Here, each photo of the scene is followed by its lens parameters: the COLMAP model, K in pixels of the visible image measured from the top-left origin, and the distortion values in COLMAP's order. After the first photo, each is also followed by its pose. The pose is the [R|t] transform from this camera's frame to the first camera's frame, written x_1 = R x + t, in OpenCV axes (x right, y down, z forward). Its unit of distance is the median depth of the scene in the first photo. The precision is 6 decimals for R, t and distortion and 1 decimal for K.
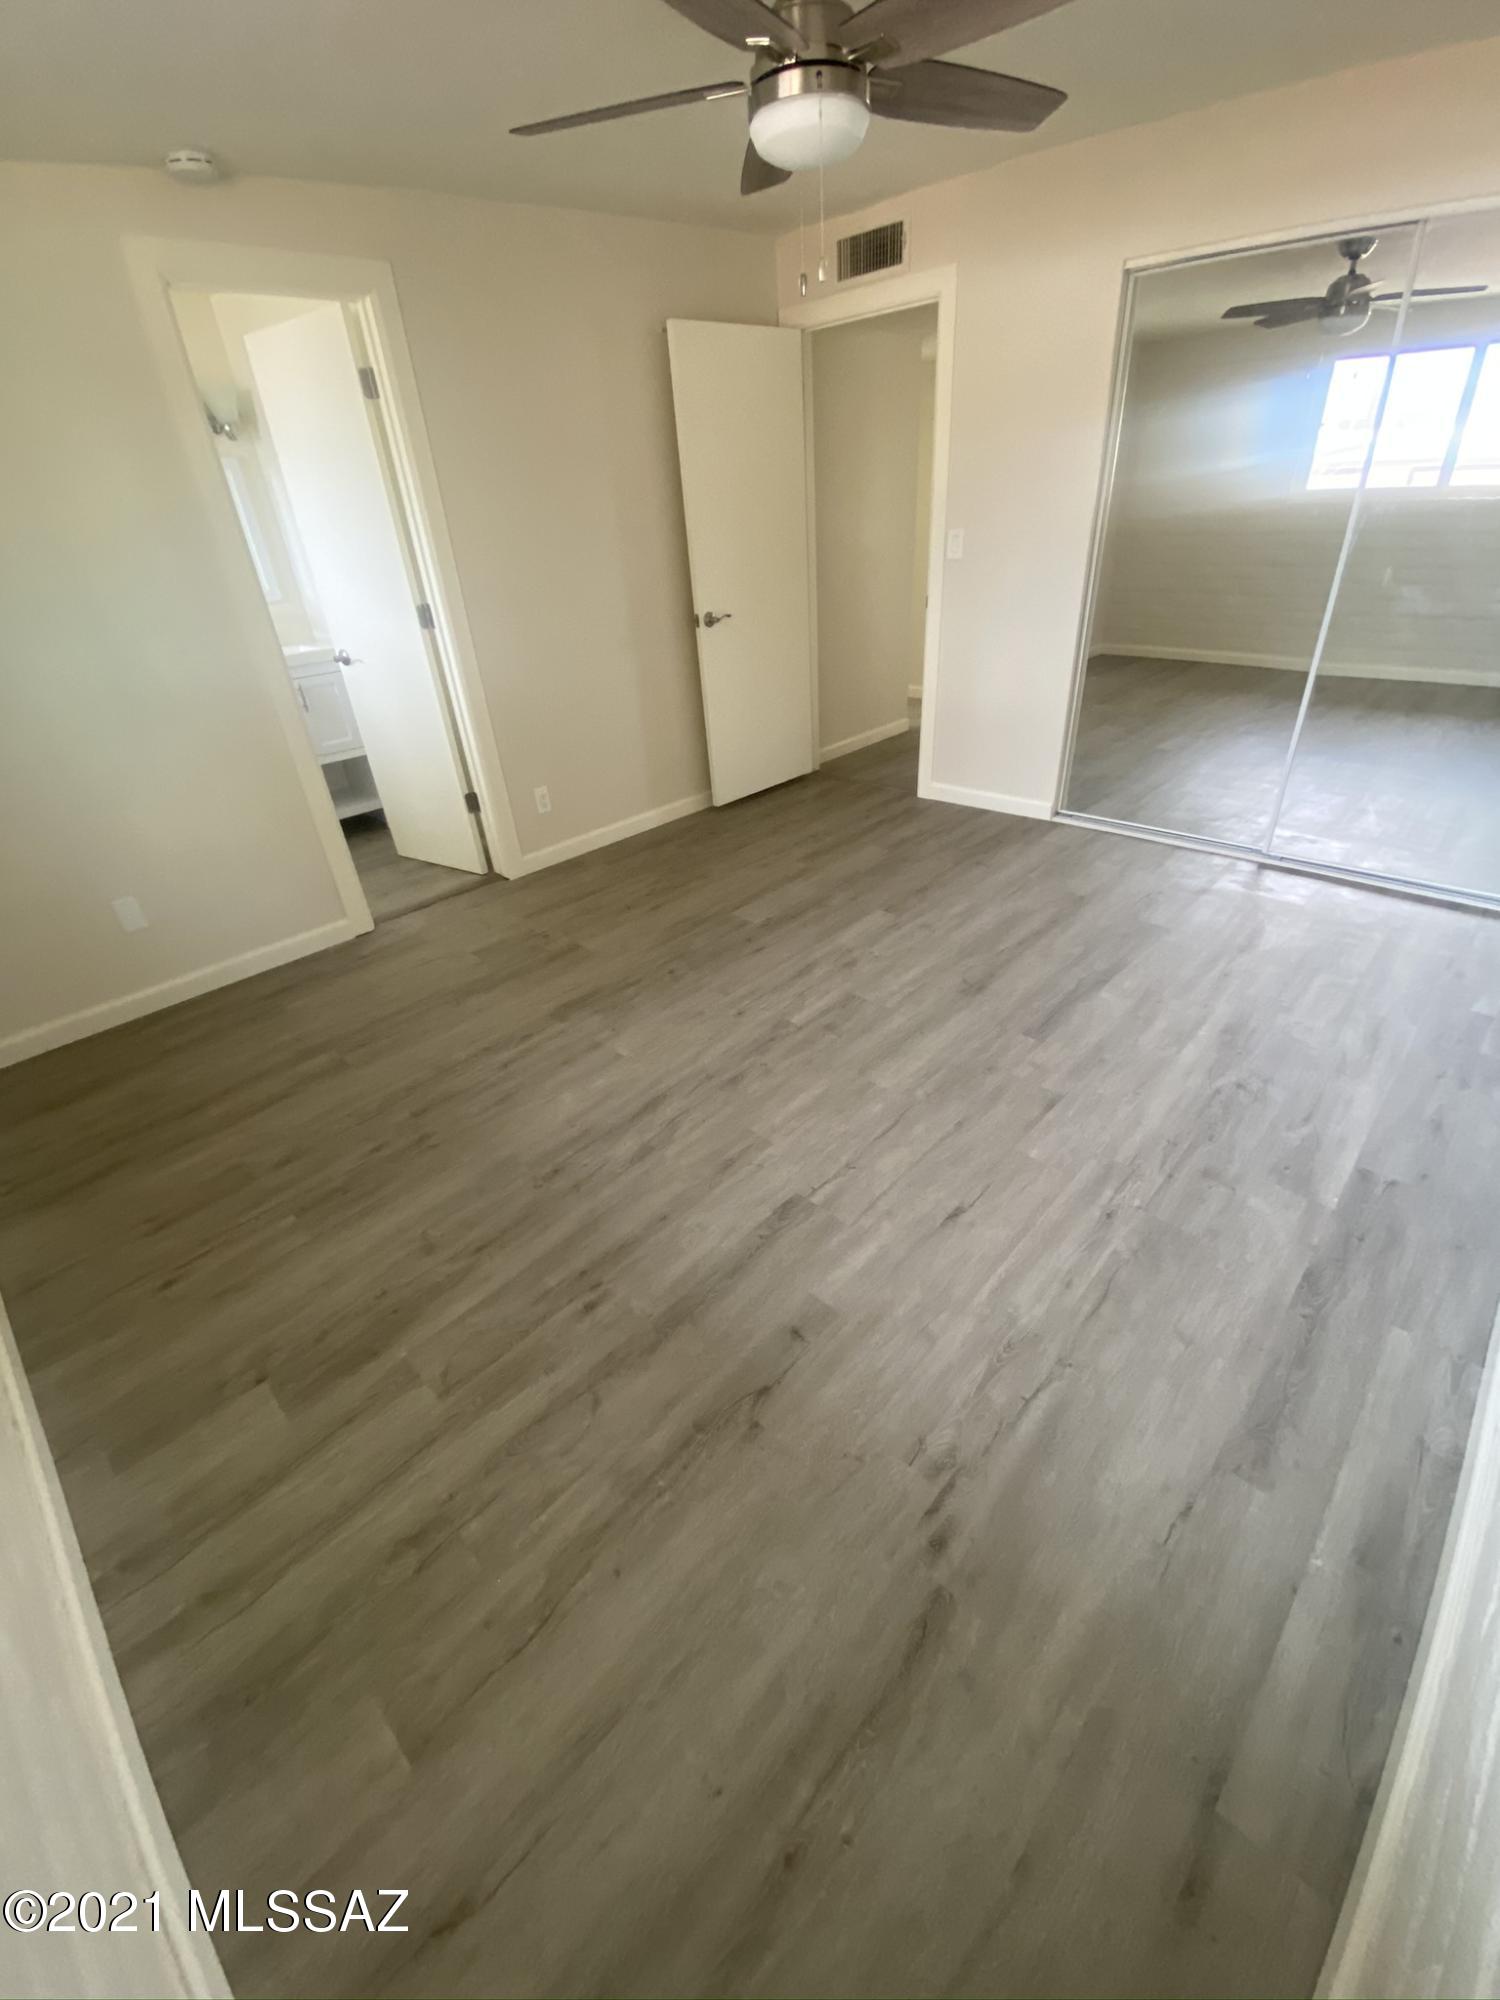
lens RADIAL K [[812.5, 0, 743.8], [0, 812.5, 1001.0], [0, 0, 1]] dist [0.014299, -0.018352]
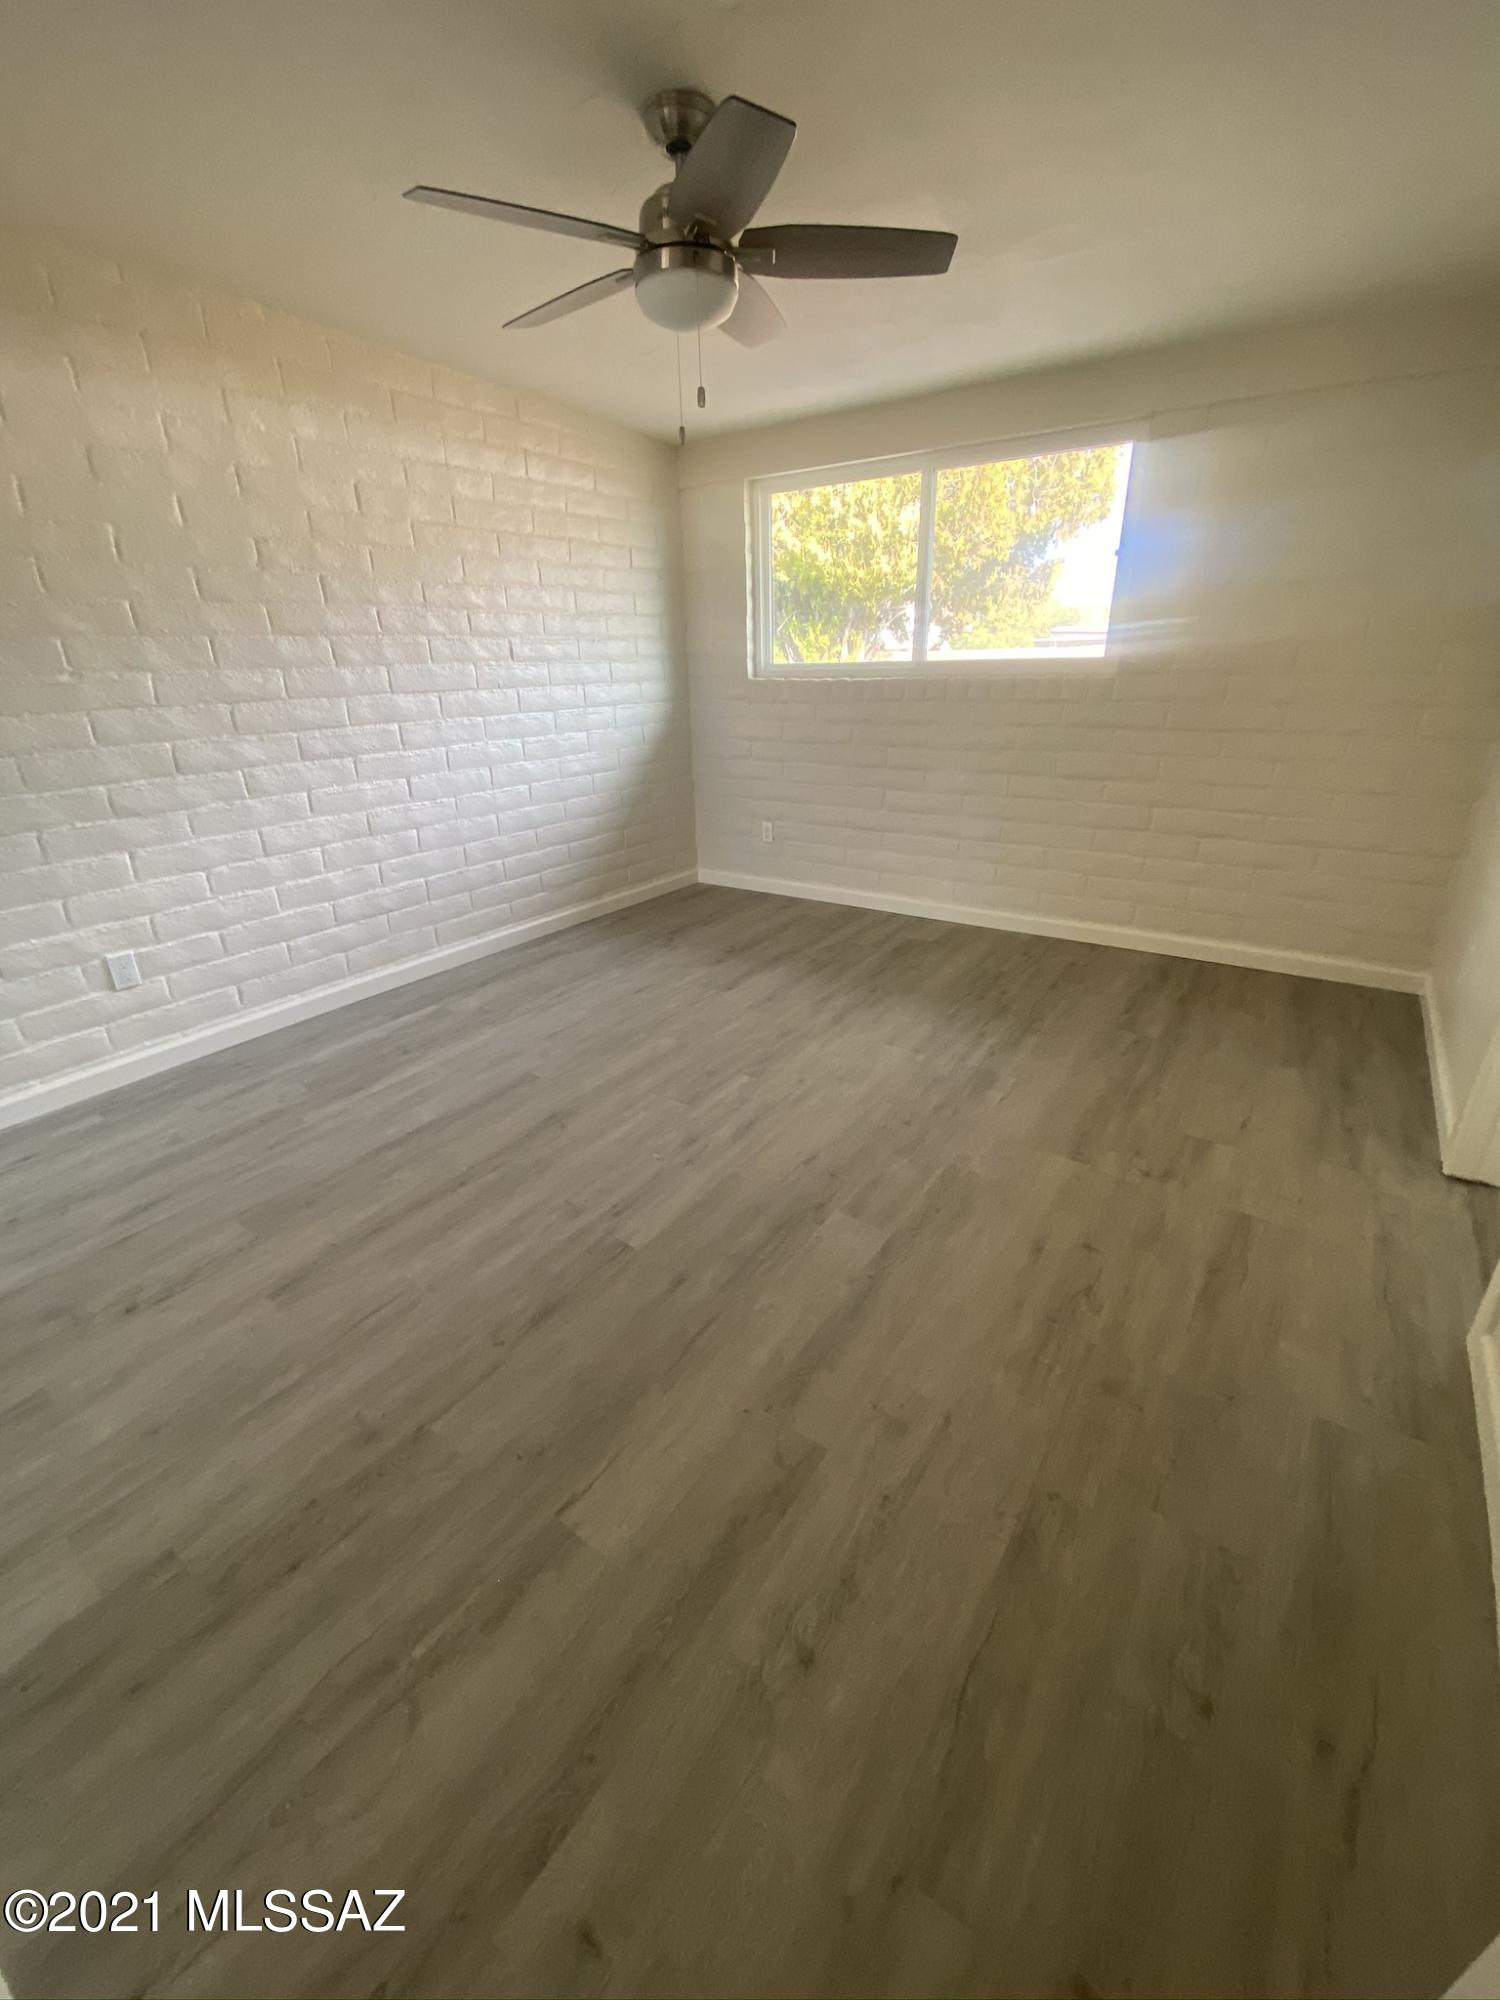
lens RADIAL K [[812.5, 0, 743.8], [0, 812.5, 1001.0], [0, 0, 1]] dist [0.014299, -0.018352]
pose [[-0.984558, 0.138027, -0.107679, 0.179188], [-0.005891, 0.588625, 0.808385, -0.959049], [0.174961, 0.796536, -0.578722, 1.675460]]
